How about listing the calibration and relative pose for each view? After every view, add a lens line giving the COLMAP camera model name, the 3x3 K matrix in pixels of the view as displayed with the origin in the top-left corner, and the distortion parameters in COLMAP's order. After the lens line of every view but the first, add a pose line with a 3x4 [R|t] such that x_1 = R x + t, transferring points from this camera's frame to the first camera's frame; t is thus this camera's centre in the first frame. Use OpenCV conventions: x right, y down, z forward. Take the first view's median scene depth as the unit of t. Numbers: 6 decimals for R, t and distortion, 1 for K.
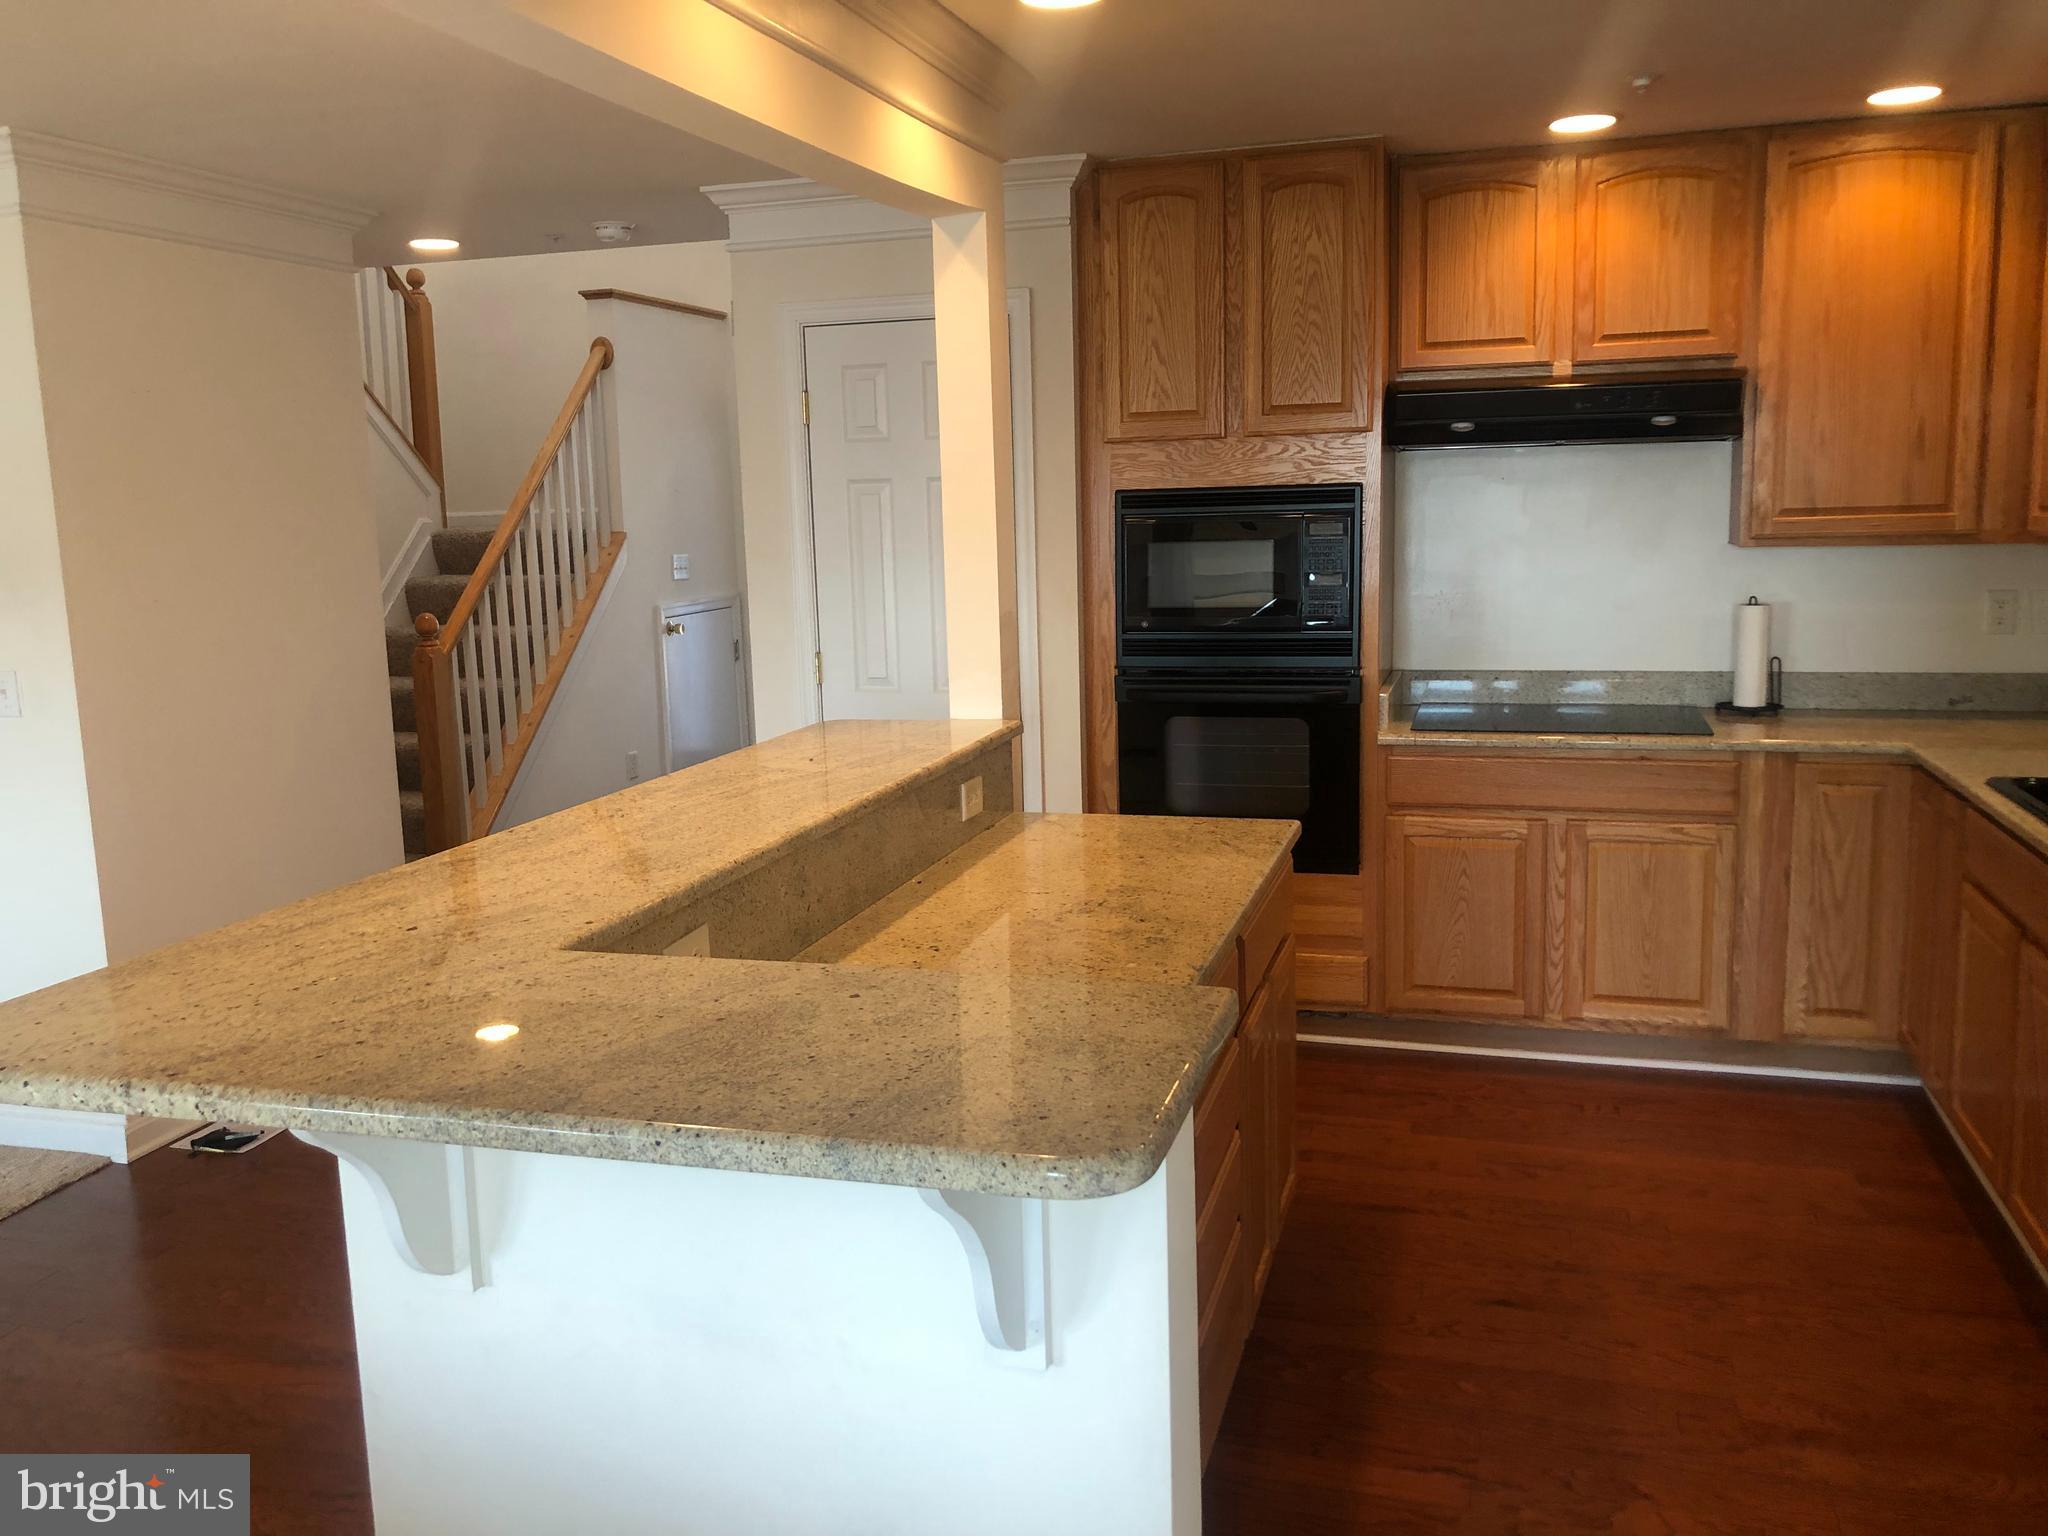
lens RADIAL K [[1690.8, 0, 1005.6], [0, 1690.8, 765.5], [0, 0, 1]] dist [-0.002116, 0.000768]
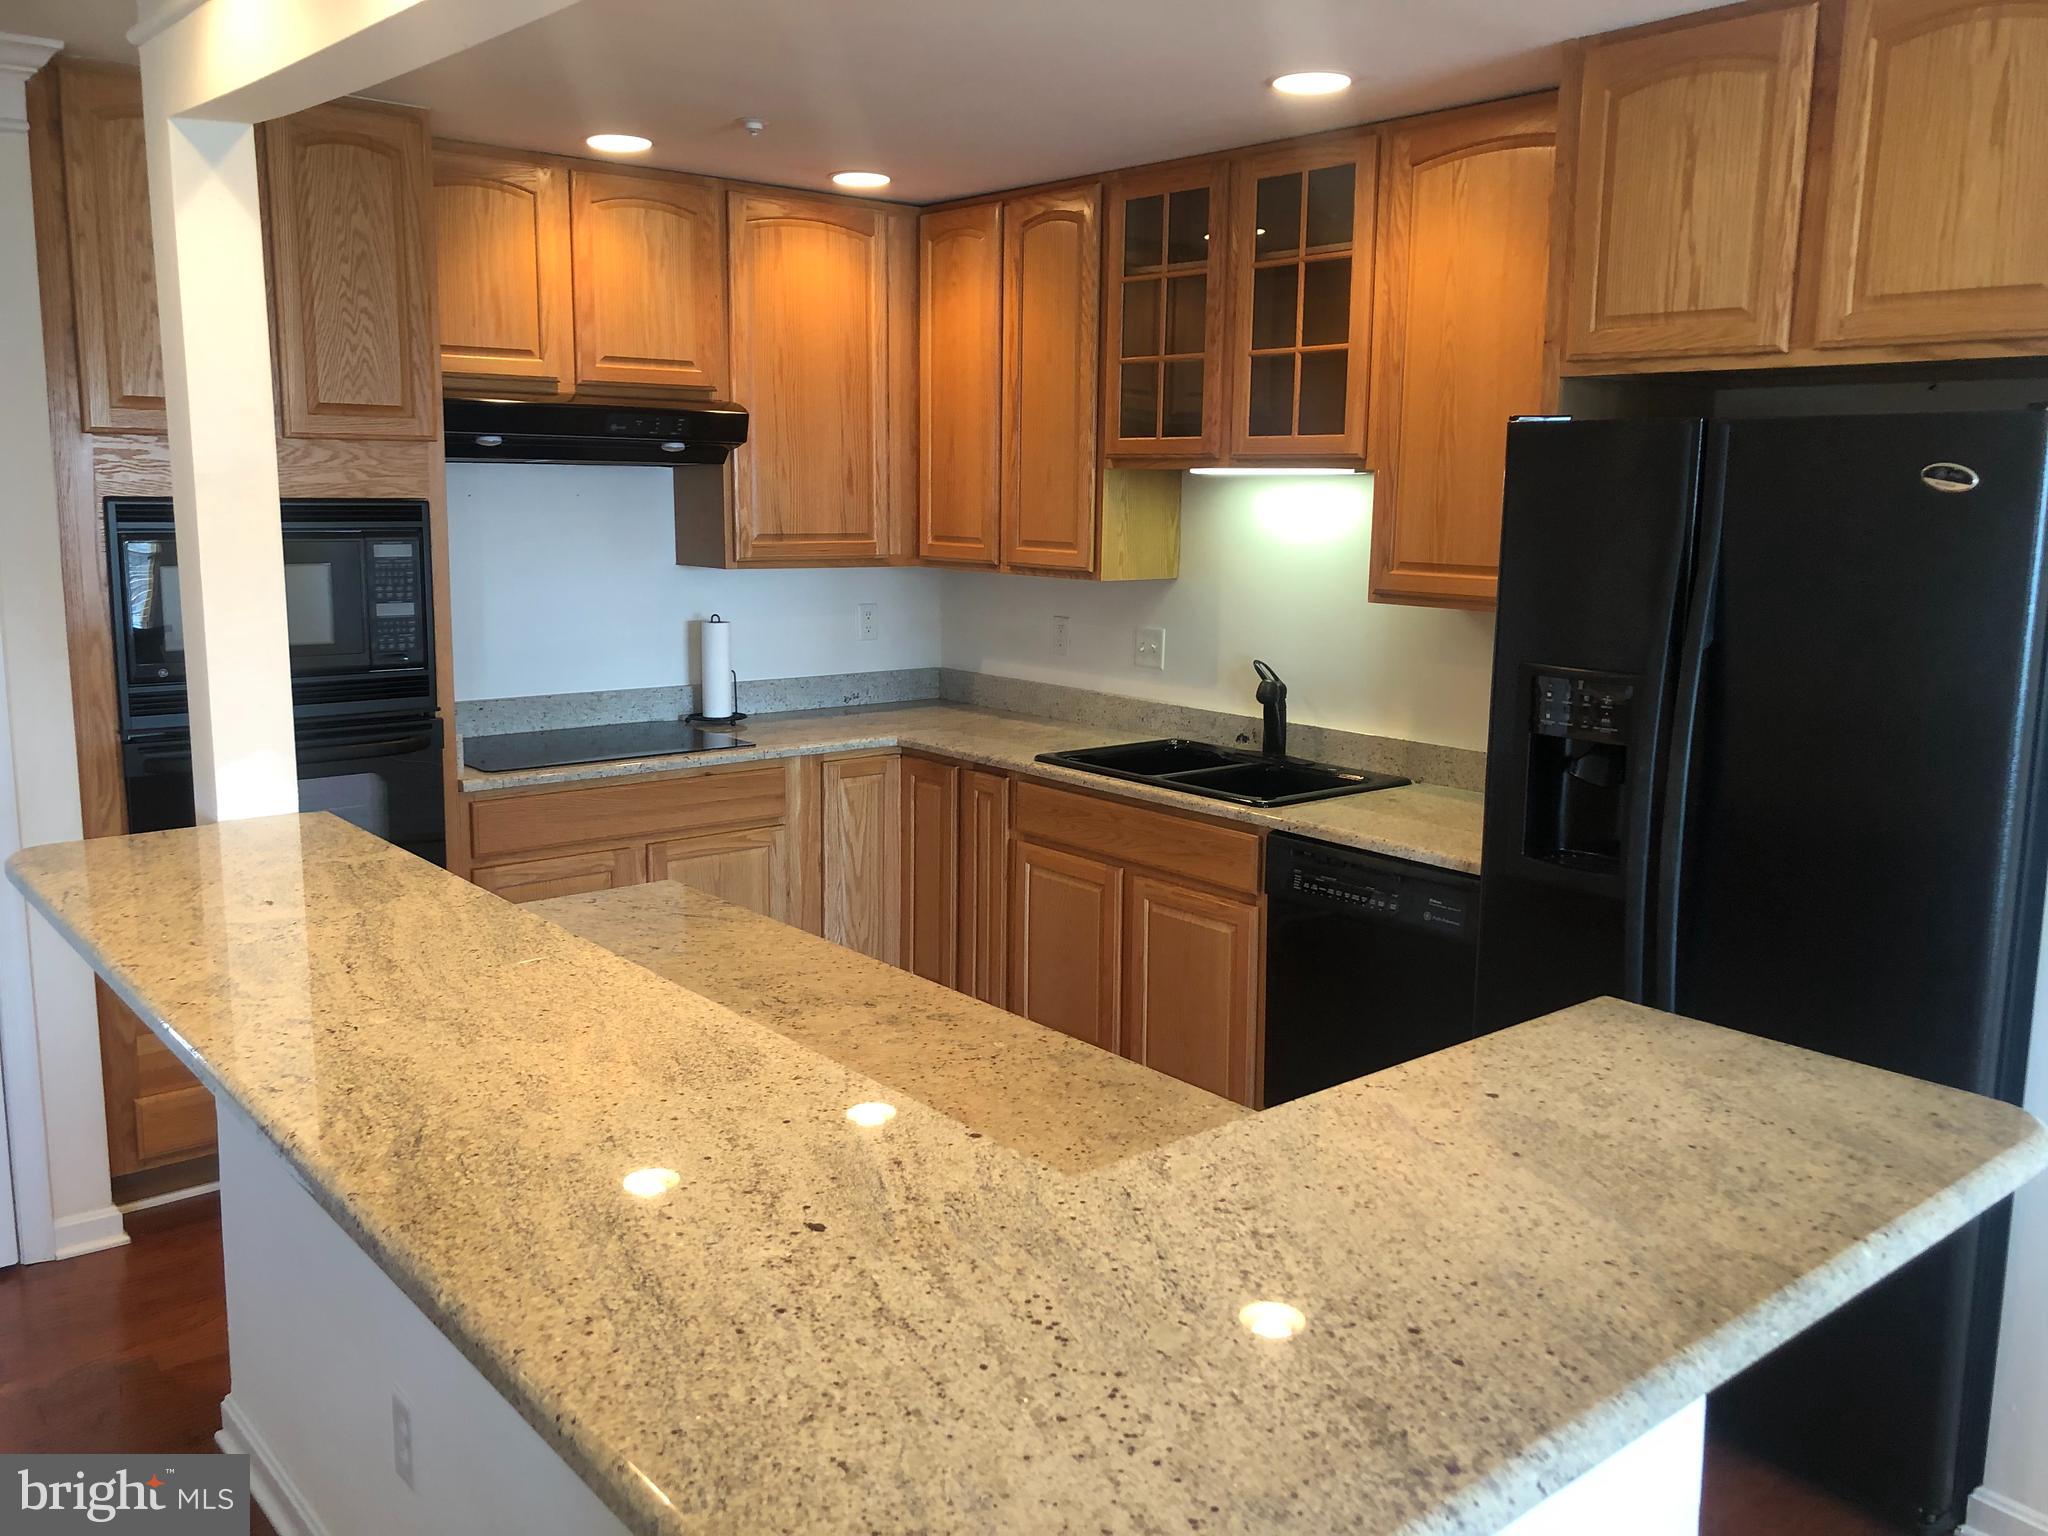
lens RADIAL K [[1690.8, 0, 1032.7], [0, 1690.8, 760.3], [0, 0, 1]] dist [-0.002116, 0.000768]
pose [[0.540096, -0.100732, 0.835554, -0.724558], [0.103635, 0.993216, 0.052750, -0.089136], [-0.835198, 0.058102, 0.546871, 0.512300]]
